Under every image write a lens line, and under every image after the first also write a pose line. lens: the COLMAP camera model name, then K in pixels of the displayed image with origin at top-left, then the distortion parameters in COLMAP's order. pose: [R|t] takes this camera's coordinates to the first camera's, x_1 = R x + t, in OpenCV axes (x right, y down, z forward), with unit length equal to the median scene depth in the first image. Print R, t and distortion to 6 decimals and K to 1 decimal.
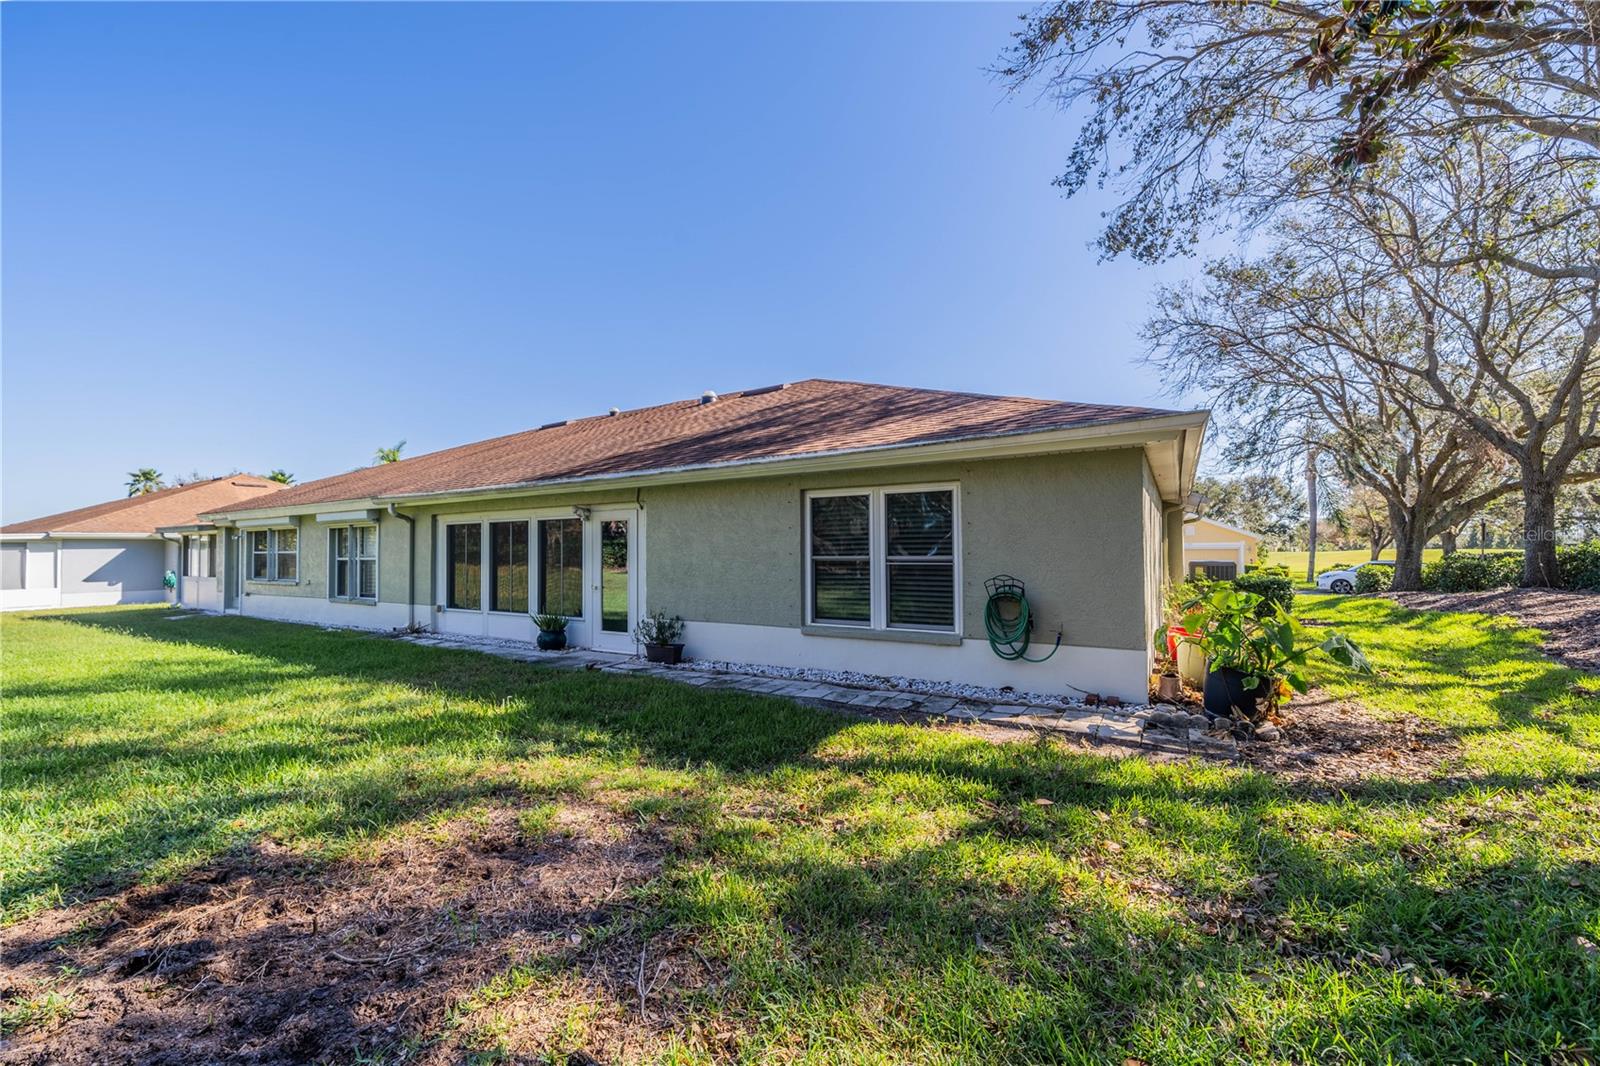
lens RADIAL K [[657.4, 0, 804.6], [0, 657.4, 532.8], [0, 0, 1]] dist [0.000667, -0.000239]
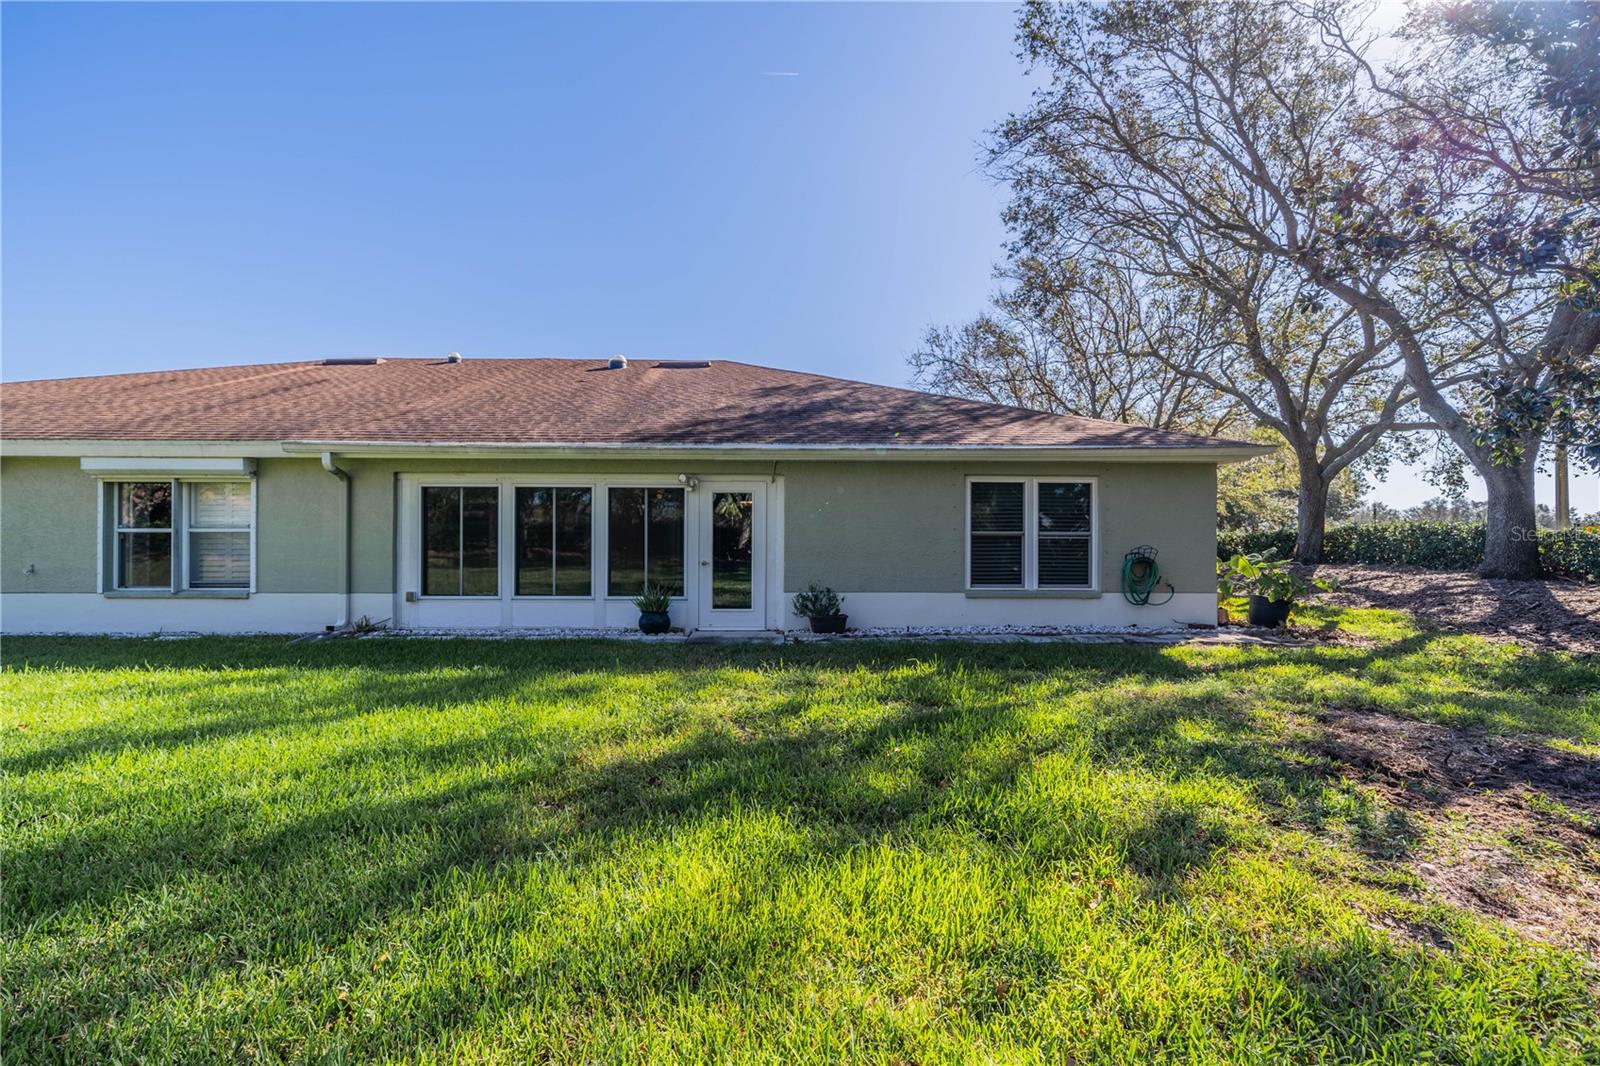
lens RADIAL K [[657.4, 0, 803.9], [0, 657.4, 536.5], [0, 0, 1]] dist [0.000667, -0.000239]
pose [[0.836887, 0.012422, 0.547235, -0.888444], [-0.025184, 0.999558, 0.015823, 0.033618], [-0.546797, -0.027024, 0.836829, 0.176936]]
